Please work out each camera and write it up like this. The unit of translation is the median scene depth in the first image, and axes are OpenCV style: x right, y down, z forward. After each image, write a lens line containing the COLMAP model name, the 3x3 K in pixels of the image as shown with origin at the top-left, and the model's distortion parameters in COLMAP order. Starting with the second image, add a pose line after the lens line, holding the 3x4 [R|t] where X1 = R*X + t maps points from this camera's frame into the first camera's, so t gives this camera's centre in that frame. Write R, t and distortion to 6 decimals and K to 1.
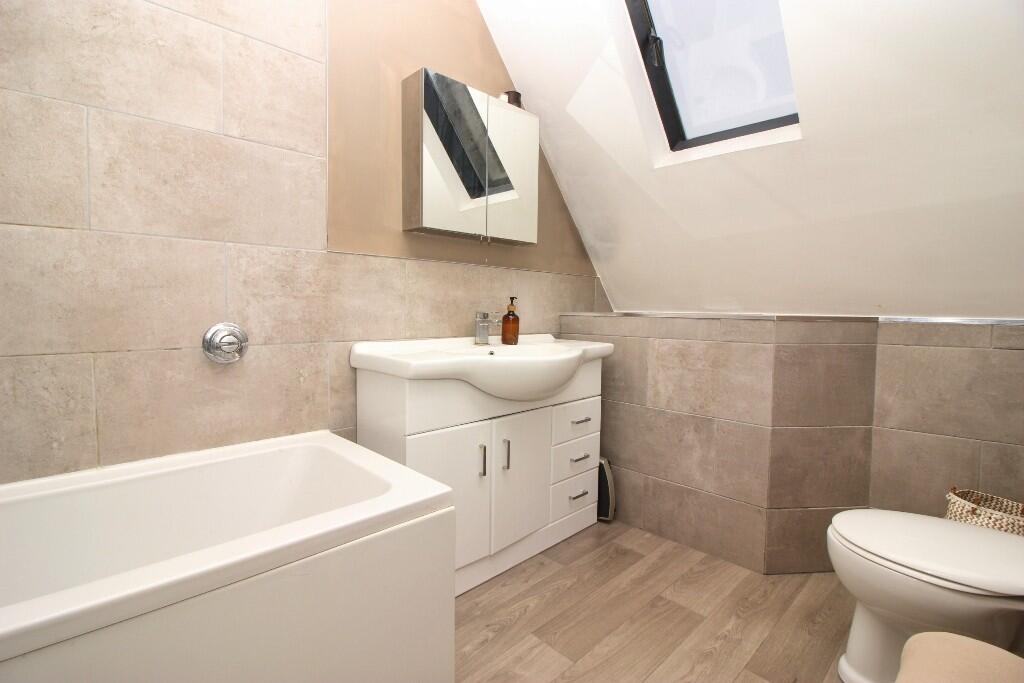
lens RADIAL K [[471.1, 0, 508.9], [0, 471.1, 336.1], [0, 0, 1]] dist [0.001564, -0.013978]
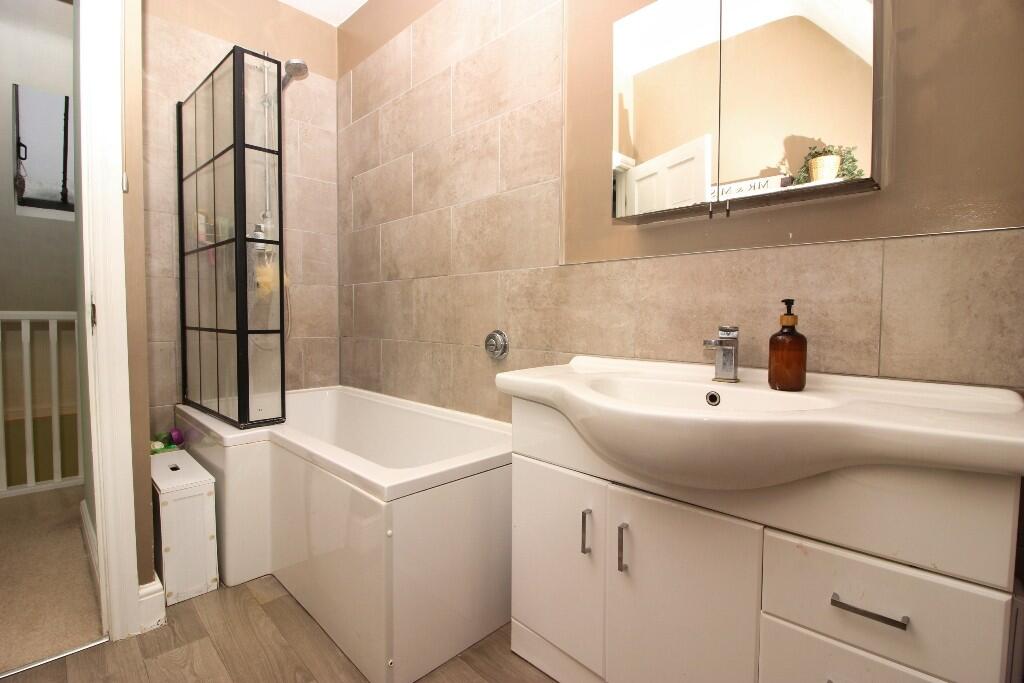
lens RADIAL K [[471.1, 0, 508.9], [0, 471.1, 336.1], [0, 0, 1]] dist [0.001564, -0.013978]
pose [[0.026603, 0.033046, -0.999100, 0.650543], [-0.067697, 0.997219, 0.031181, -0.046720], [0.997351, 0.066806, 0.028767, 0.846024]]
